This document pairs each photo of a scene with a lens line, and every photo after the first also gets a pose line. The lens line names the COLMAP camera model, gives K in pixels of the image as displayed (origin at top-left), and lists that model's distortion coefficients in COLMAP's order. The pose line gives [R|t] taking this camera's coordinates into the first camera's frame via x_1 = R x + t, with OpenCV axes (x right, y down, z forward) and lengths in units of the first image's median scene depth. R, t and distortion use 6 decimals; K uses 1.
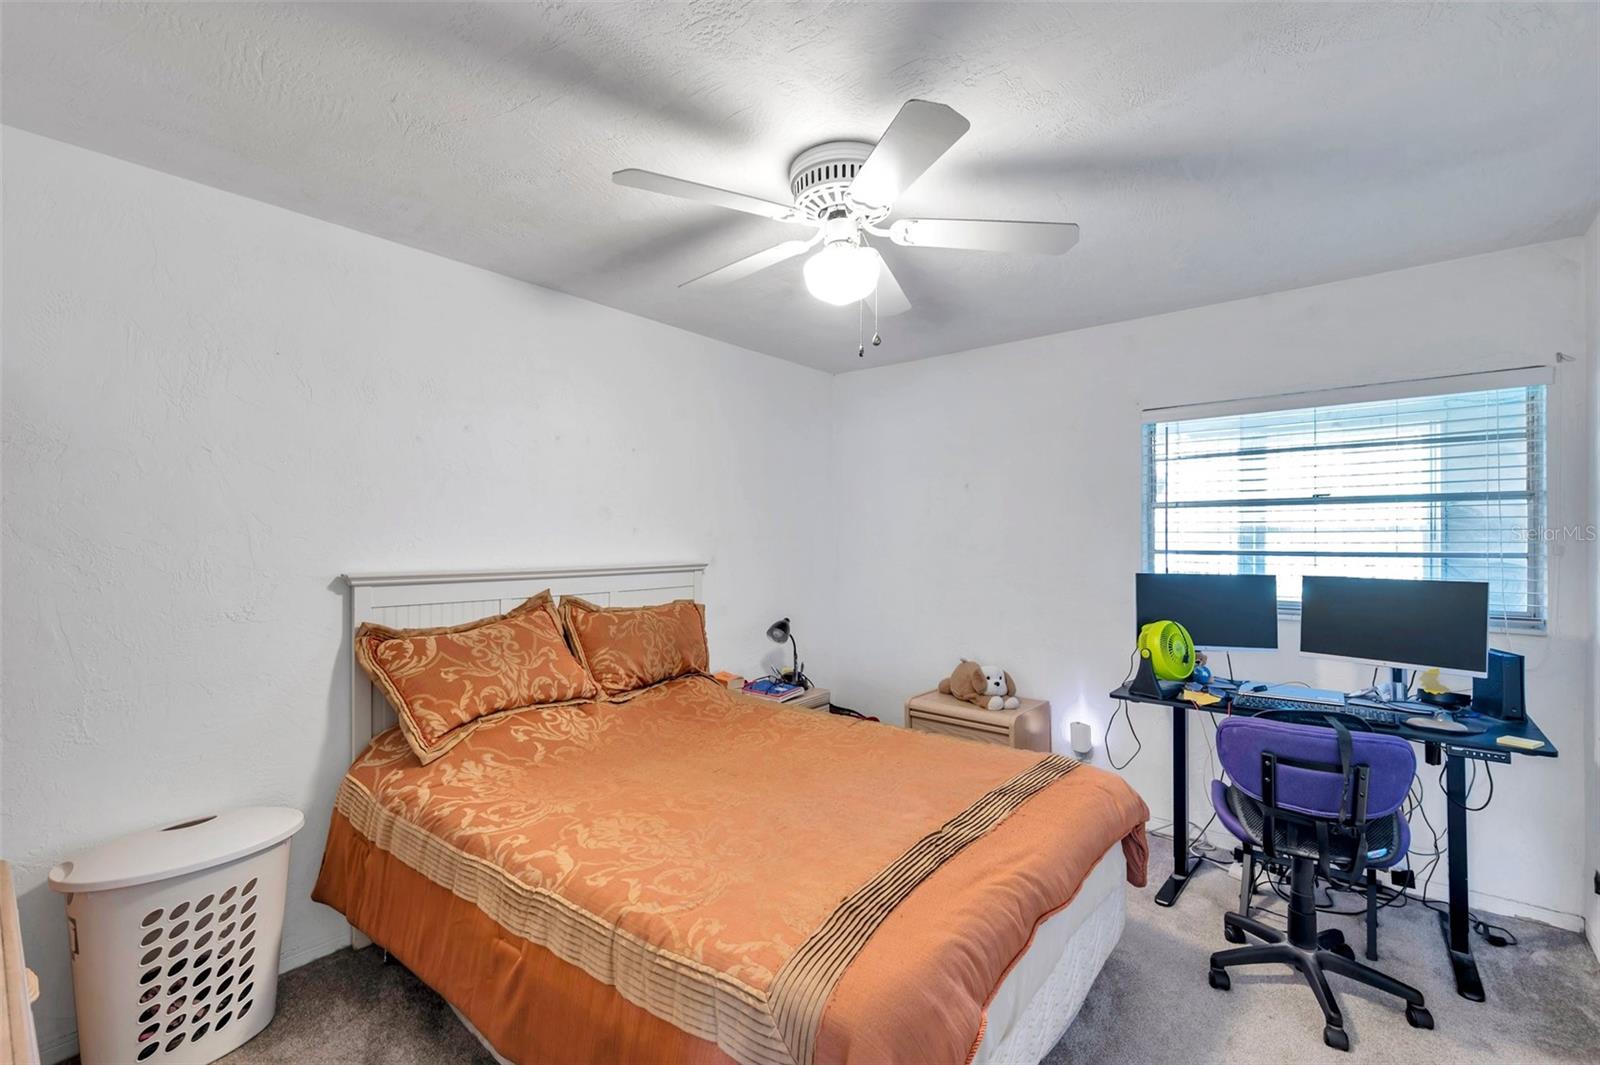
lens RADIAL K [[674.6, 0, 808.4], [0, 674.6, 532.8], [0, 0, 1]] dist [0.002227, -0.000145]
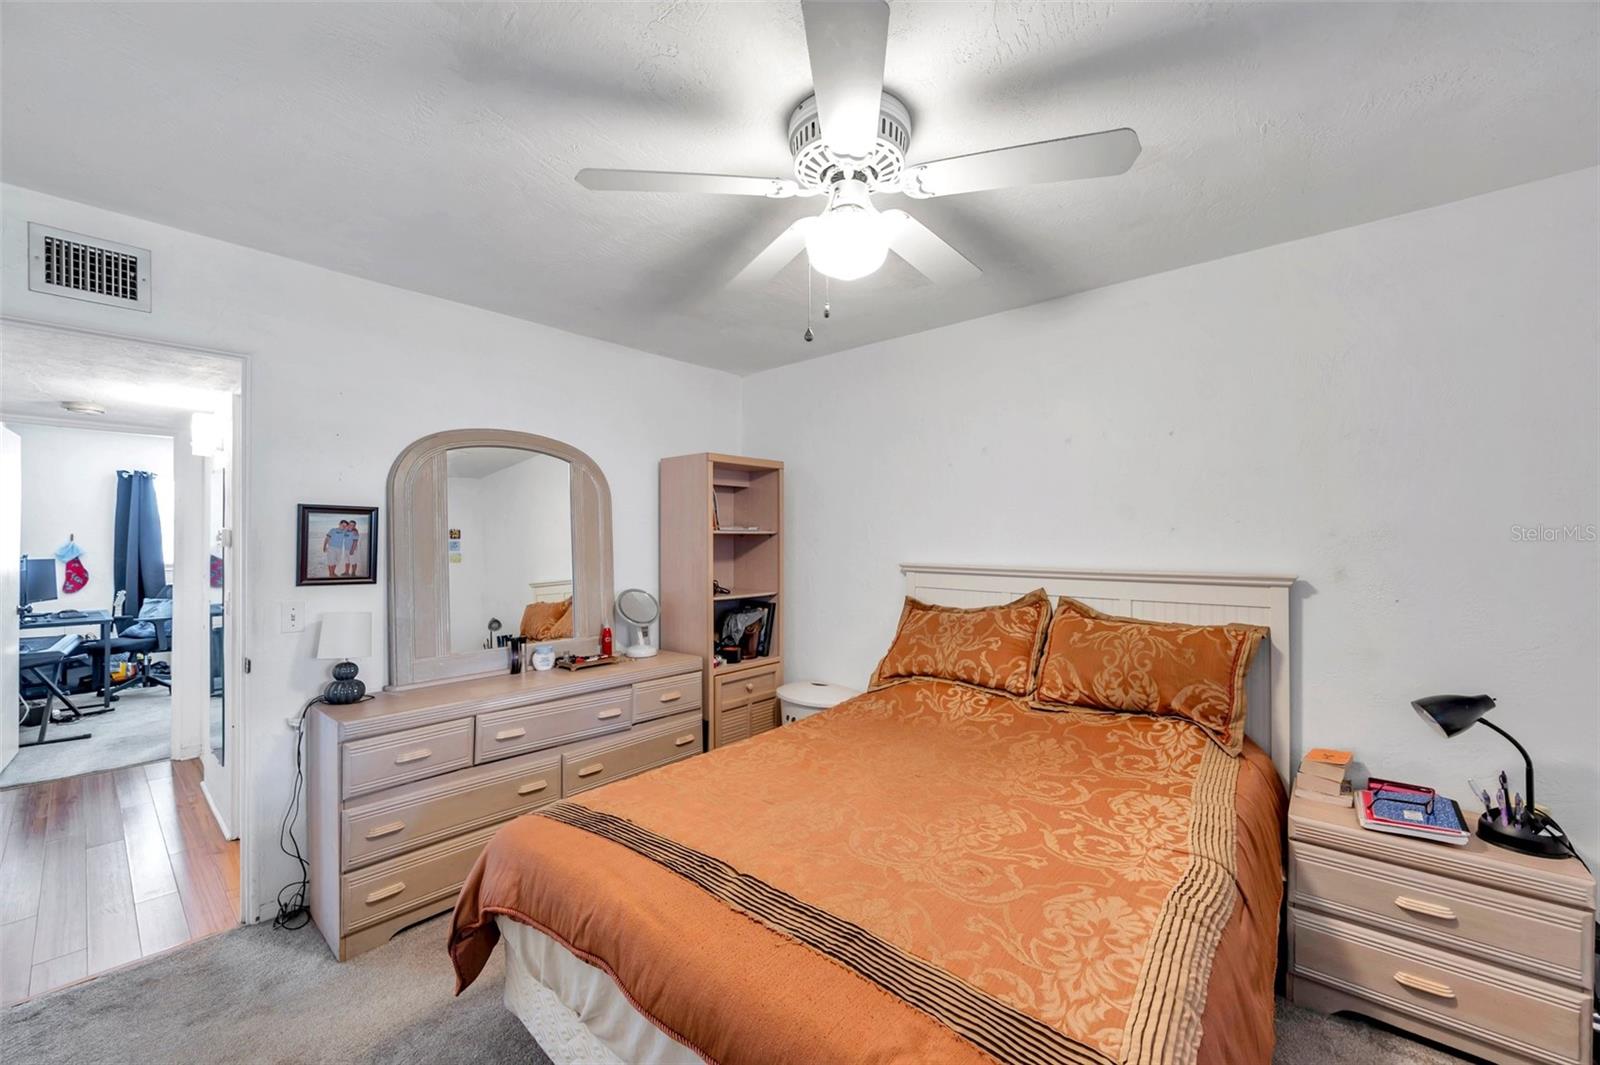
lens RADIAL K [[624.0, 0, 812.7], [0, 624.0, 536.3], [0, 0, 1]] dist [-0.000615, -0.000170]
pose [[-0.002808, -0.005766, -0.999979, 0.628612], [0.005728, 0.999967, -0.005782, 0.006332], [0.999980, -0.005744, -0.002775, 0.687890]]
